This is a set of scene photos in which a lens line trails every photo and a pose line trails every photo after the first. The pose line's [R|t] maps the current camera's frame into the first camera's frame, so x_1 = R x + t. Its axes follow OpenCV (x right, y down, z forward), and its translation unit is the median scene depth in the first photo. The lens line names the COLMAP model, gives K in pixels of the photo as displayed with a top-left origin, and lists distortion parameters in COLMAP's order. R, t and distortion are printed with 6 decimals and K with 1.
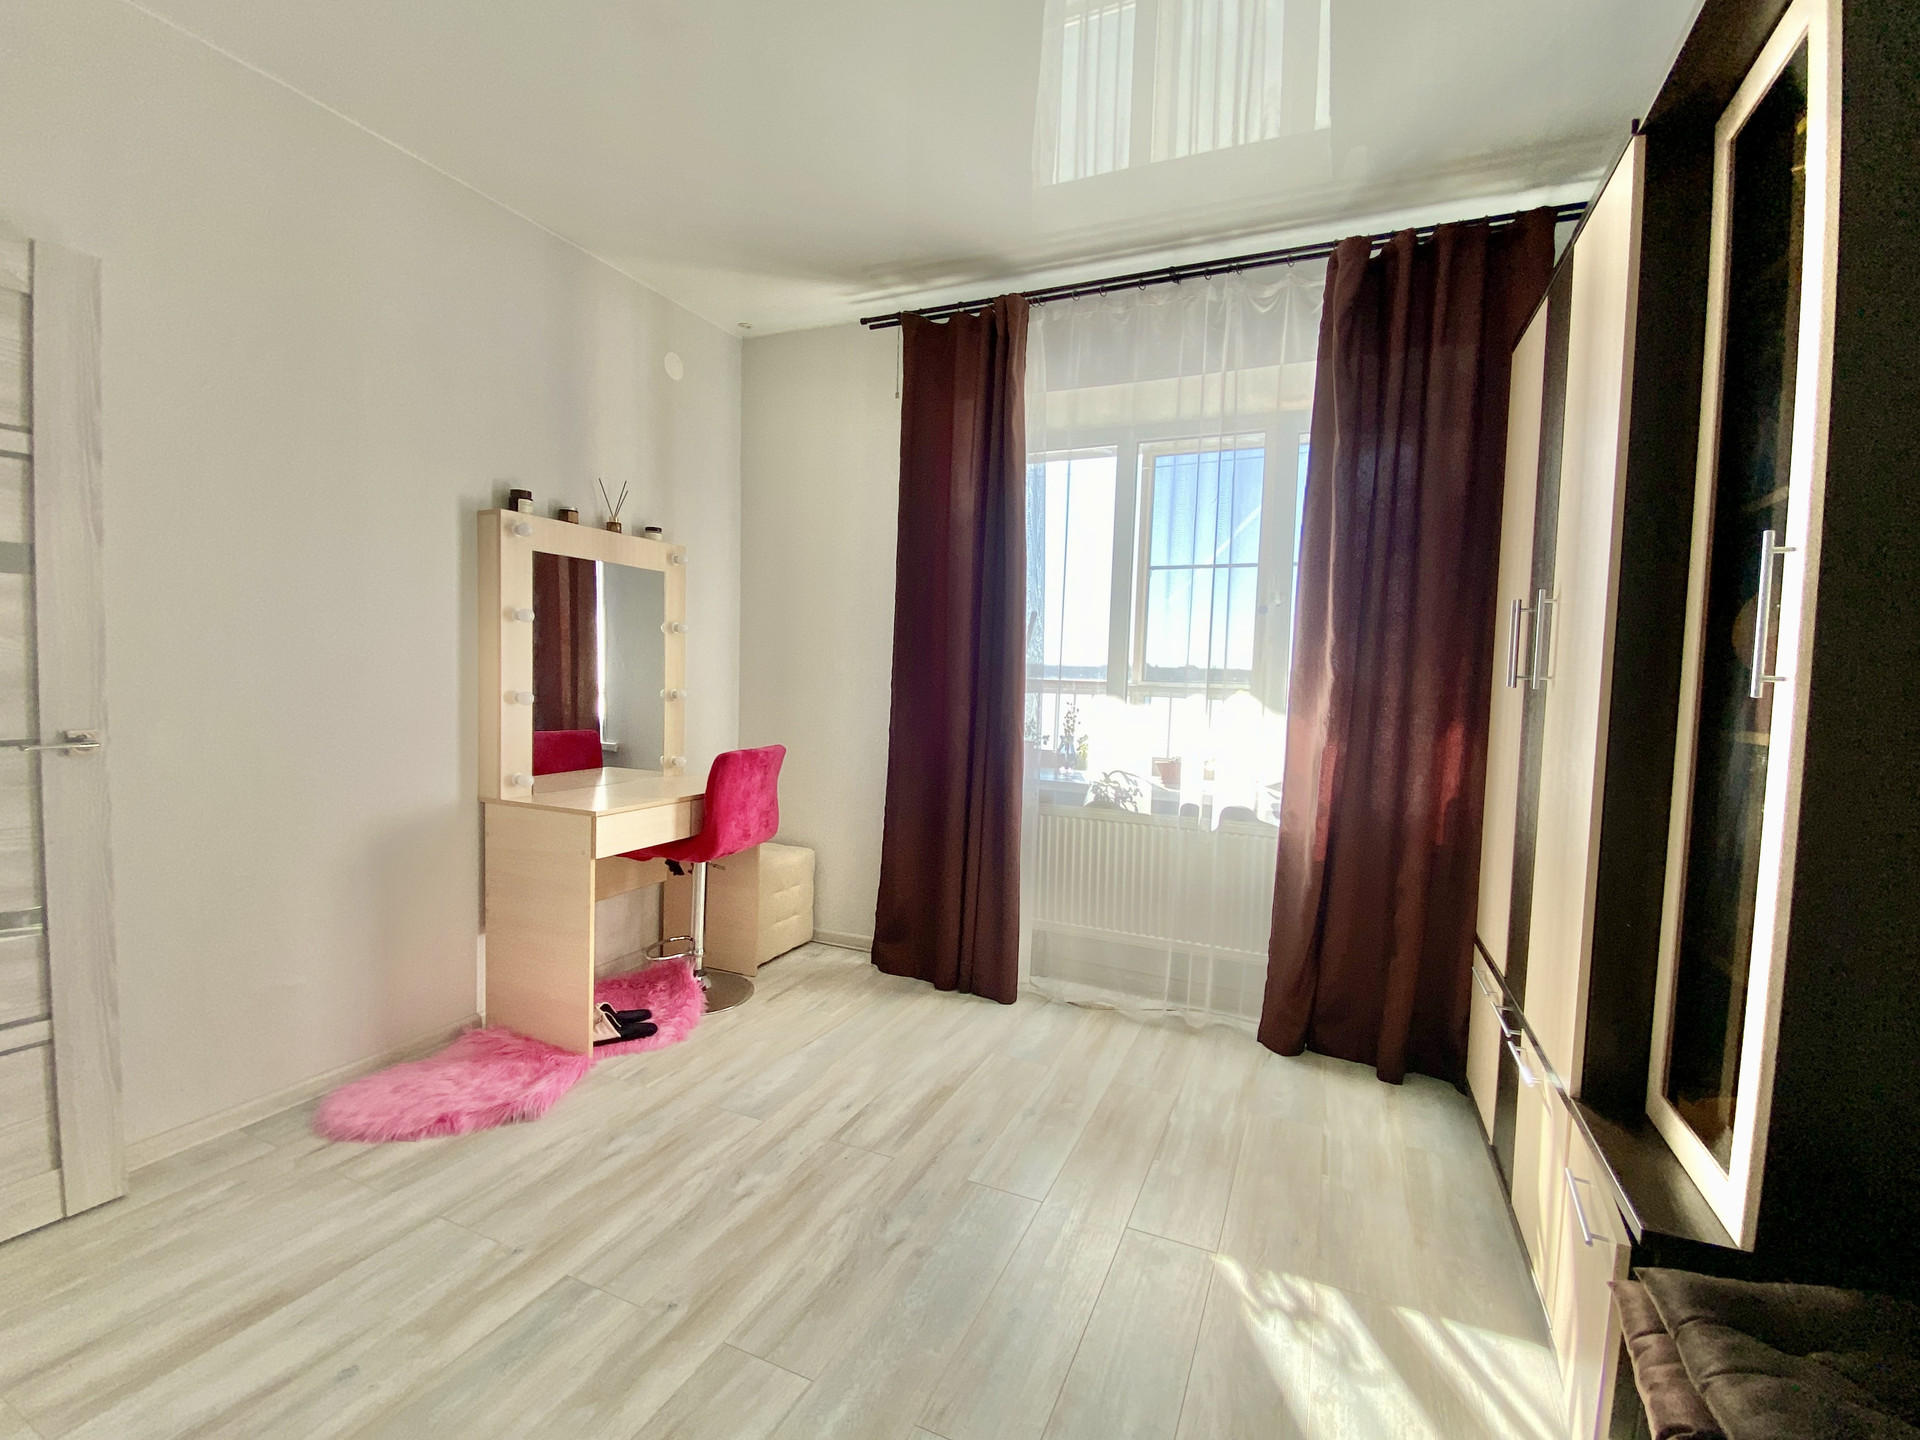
lens RADIAL K [[874.5, 0, 956.0], [0, 874.5, 714.8], [0, 0, 1]] dist [-0.004885, -0.001777]
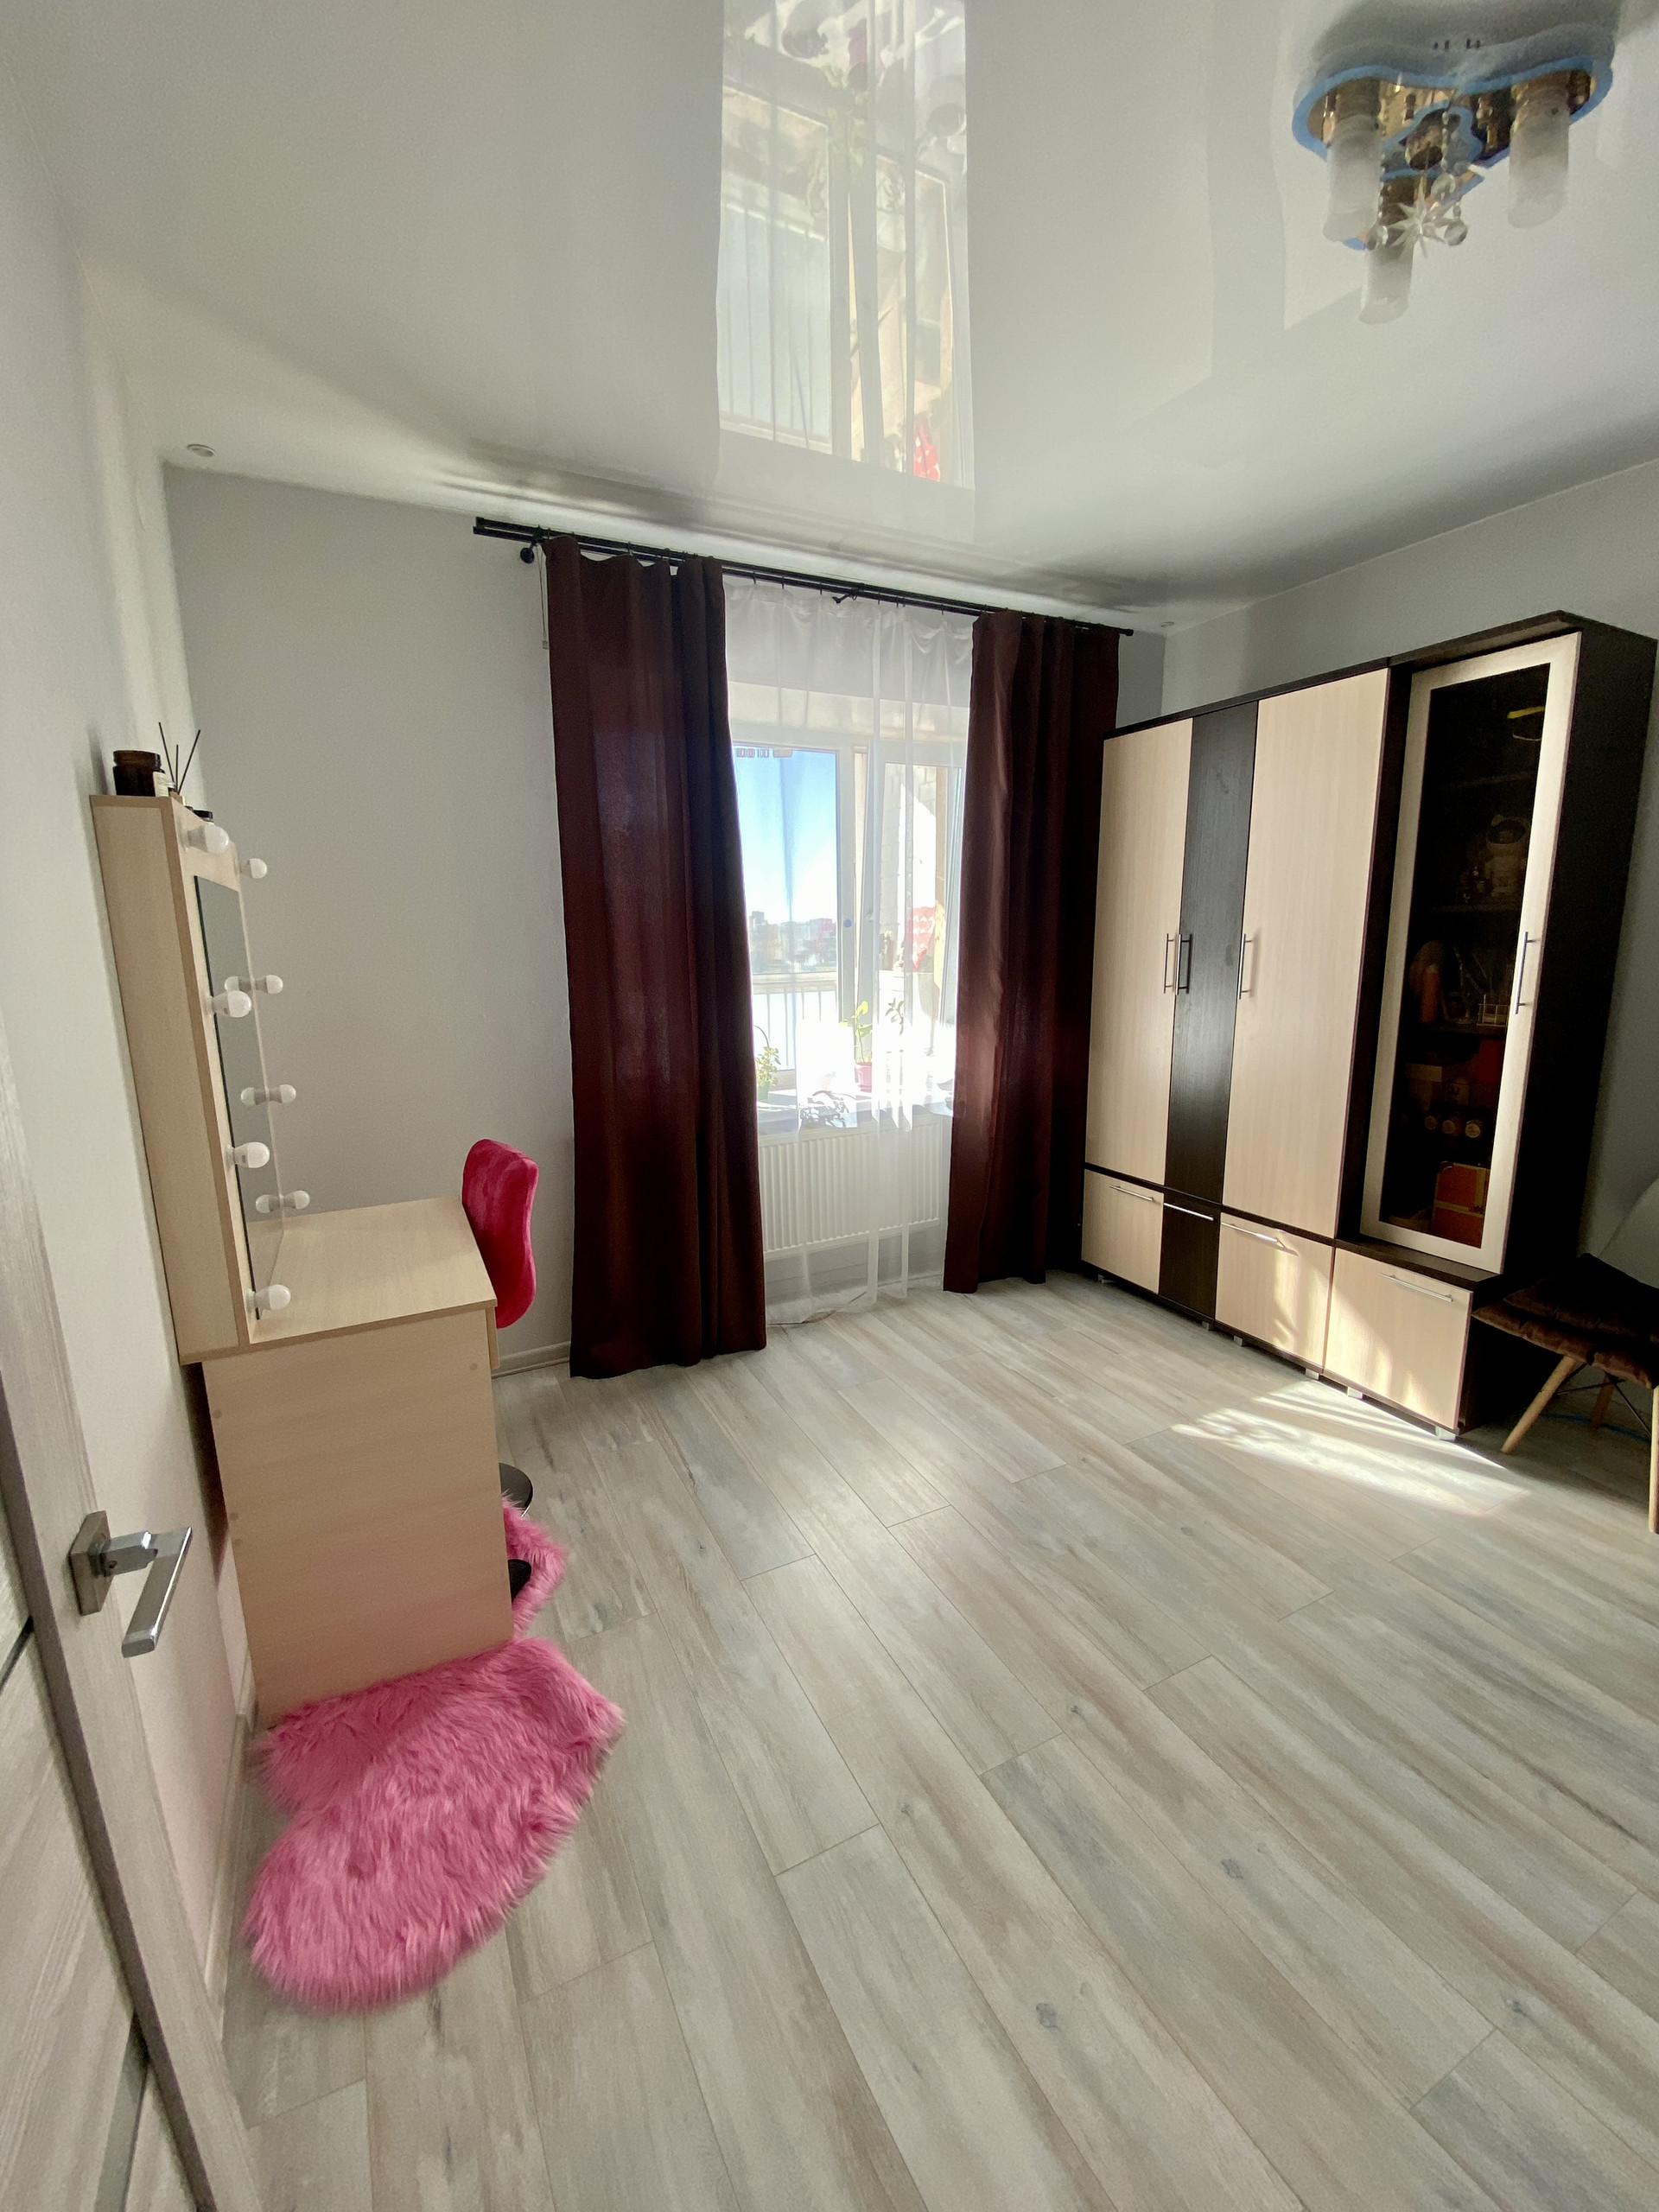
lens RADIAL K [[903.7, 0, 829.0], [0, 903.7, 1113.2], [0, 0, 1]] dist [-0.011952, -0.002006]
pose [[0.627933, -0.197016, 0.752917, -0.728658], [0.075861, 0.978315, 0.192728, -0.136136], [-0.774561, -0.063904, 0.629263, 0.389824]]
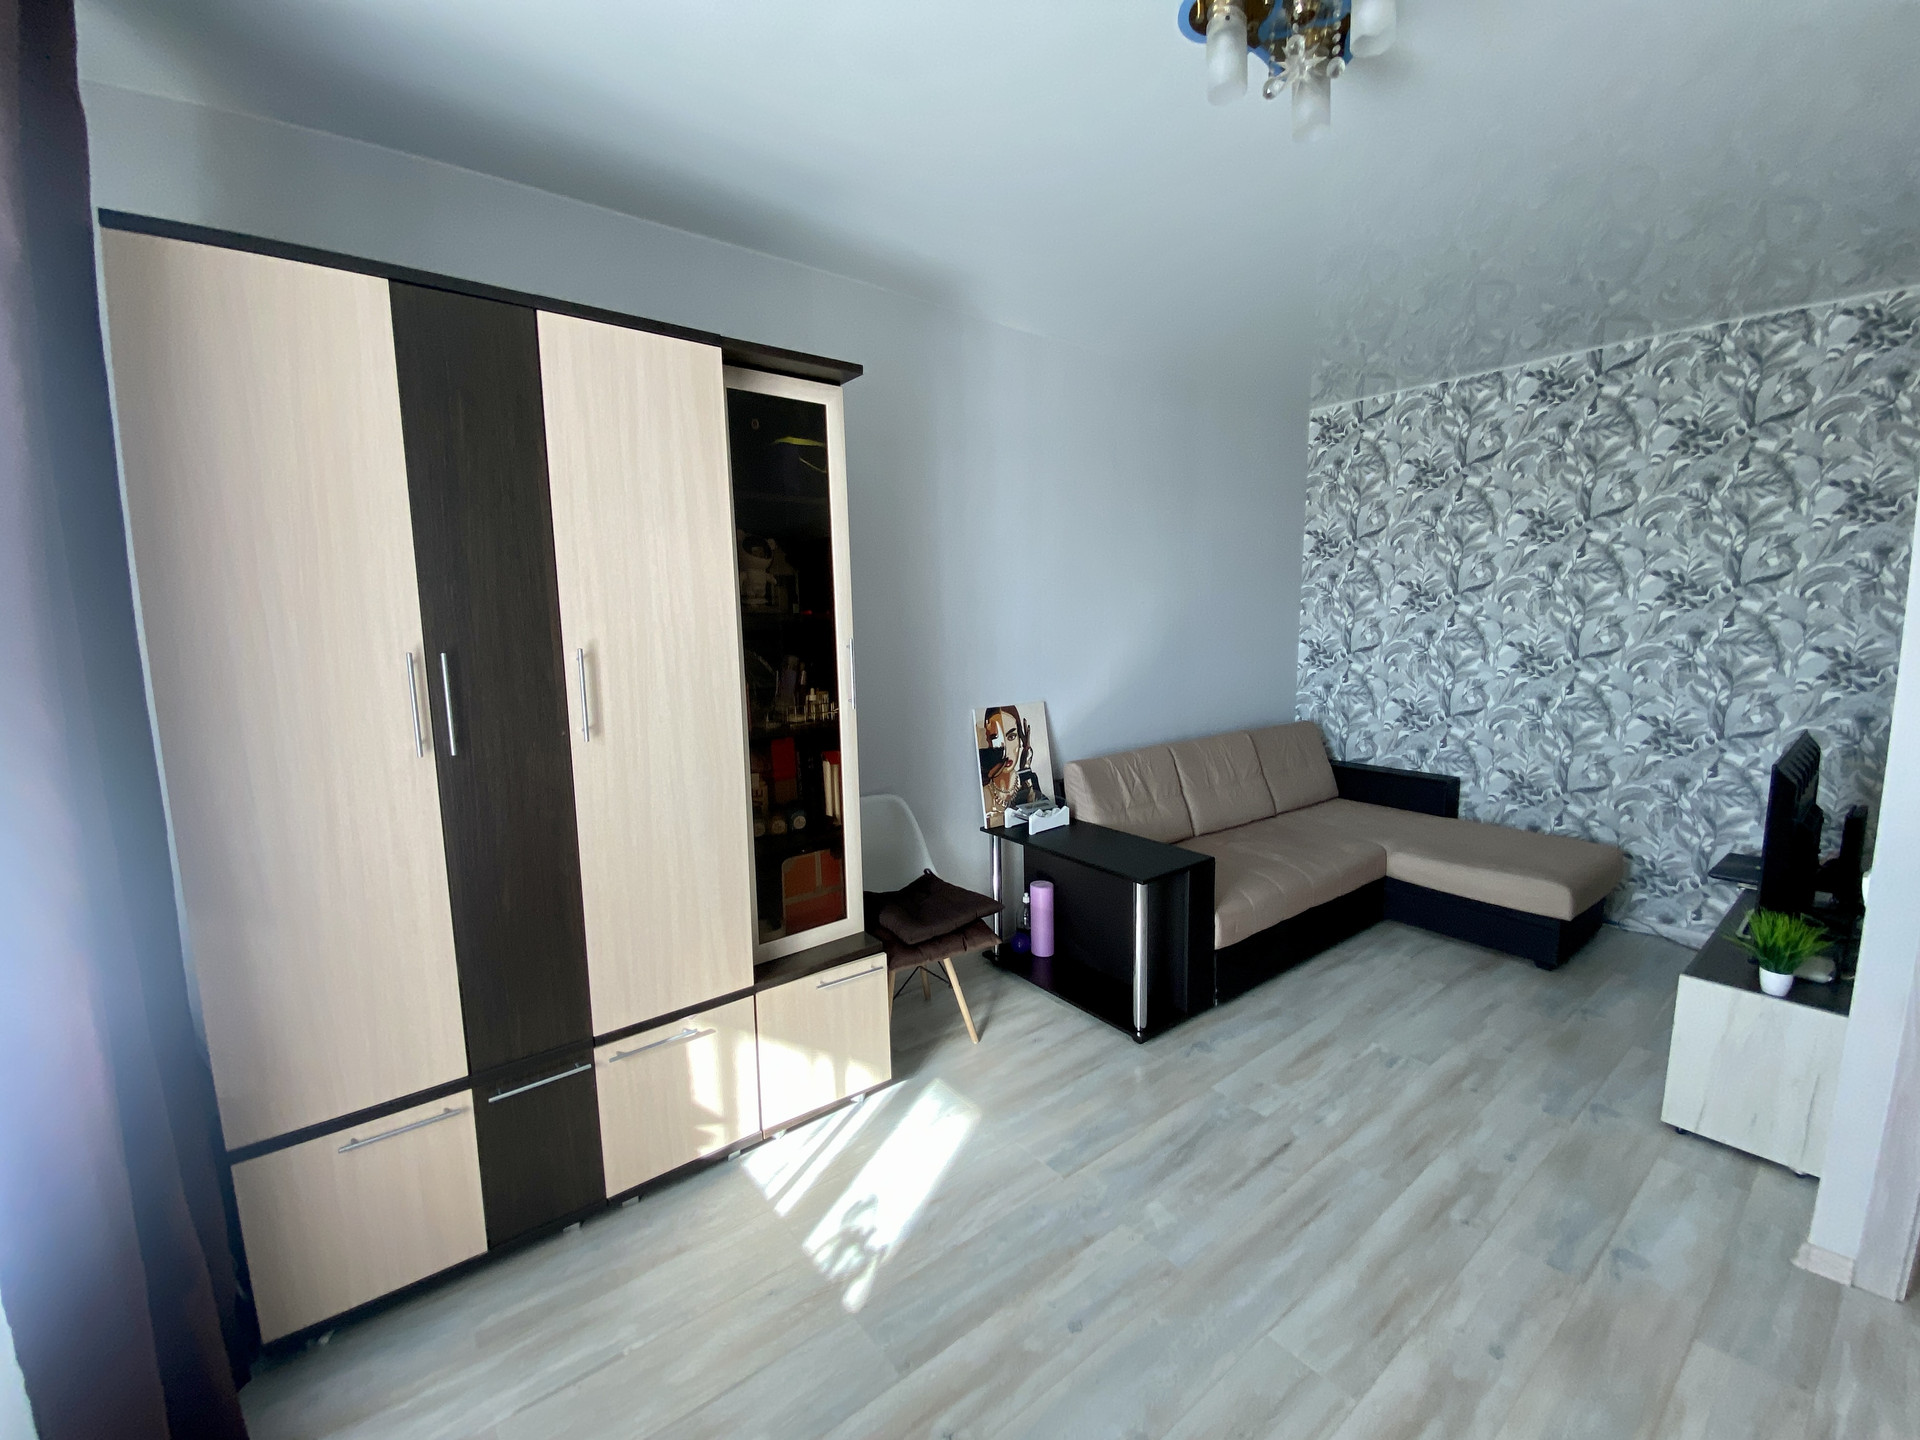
lens RADIAL K [[784.4, 0, 965.0], [0, 784.4, 711.4], [0, 0, 1]] dist [-0.011952, -0.002006]
pose [[-0.885225, -0.080106, 0.458215, -0.126338], [0.007153, 0.982600, 0.185597, -0.167711], [-0.465109, 0.167573, -0.869249, 1.138427]]
